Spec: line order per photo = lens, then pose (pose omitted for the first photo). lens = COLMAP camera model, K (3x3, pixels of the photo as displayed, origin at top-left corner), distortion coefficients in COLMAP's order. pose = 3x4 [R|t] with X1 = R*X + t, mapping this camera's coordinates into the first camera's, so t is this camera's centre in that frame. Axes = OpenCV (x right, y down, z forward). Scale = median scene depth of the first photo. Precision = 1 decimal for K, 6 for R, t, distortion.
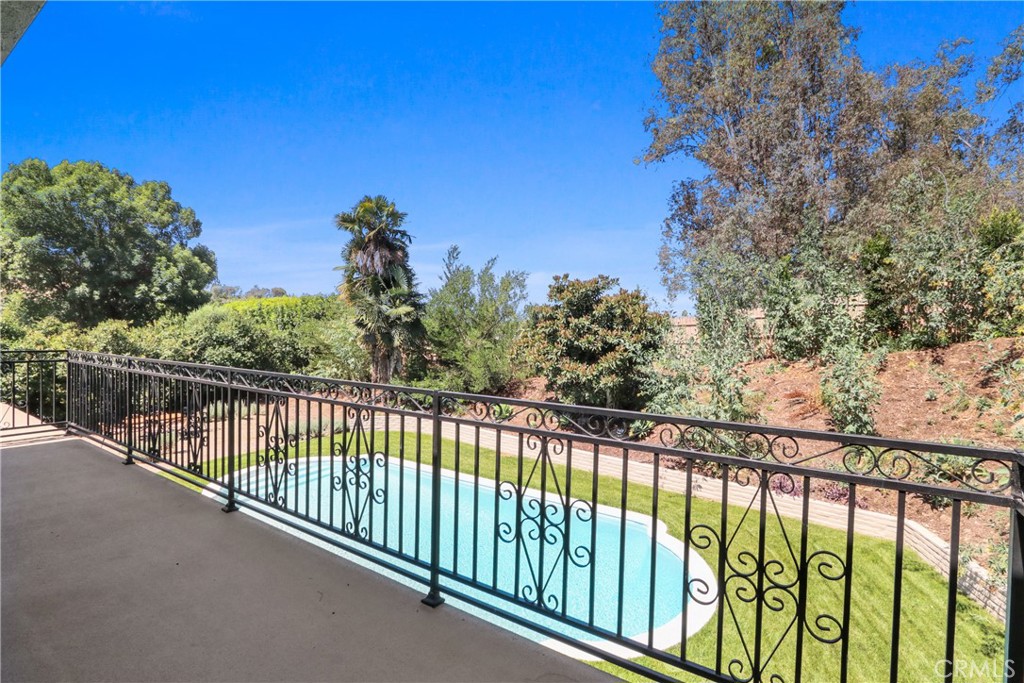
lens RADIAL K [[470.9, 0, 513.5], [0, 470.9, 341.7], [0, 0, 1]] dist [-0.019596, 0.004214]
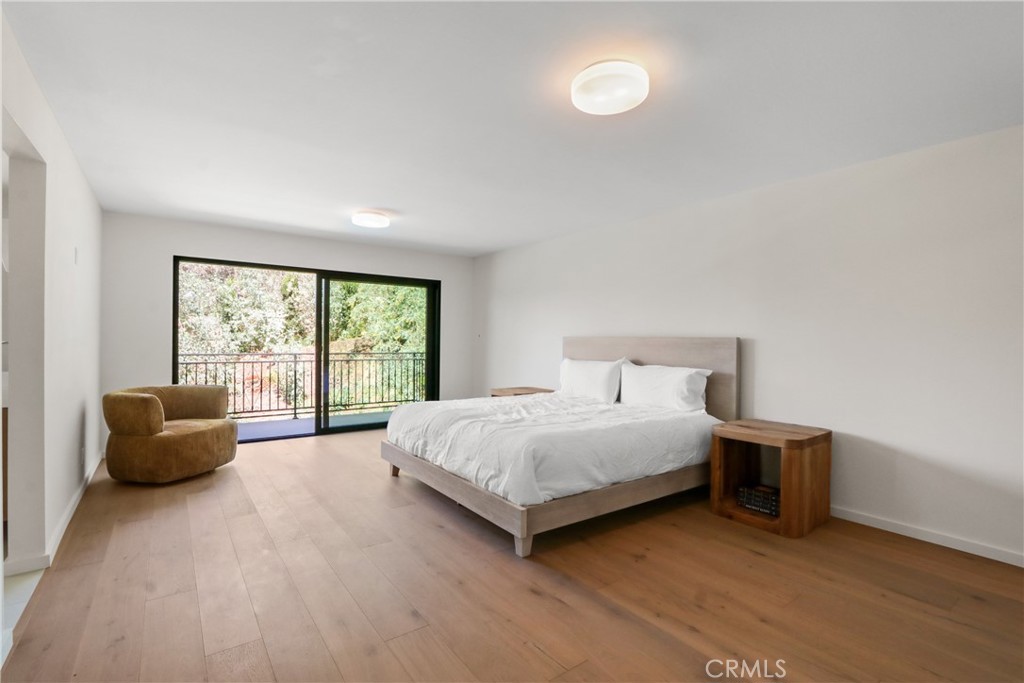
lens RADIAL K [[470.9, 0, 513.4], [0, 470.9, 342.0], [0, 0, 1]] dist [-0.019596, 0.004214]
pose [[0.353849, -0.014237, 0.935194, -0.458509], [0.013587, 0.999857, 0.010081, -0.003106], [-0.935204, 0.009139, 0.353992, -0.281454]]
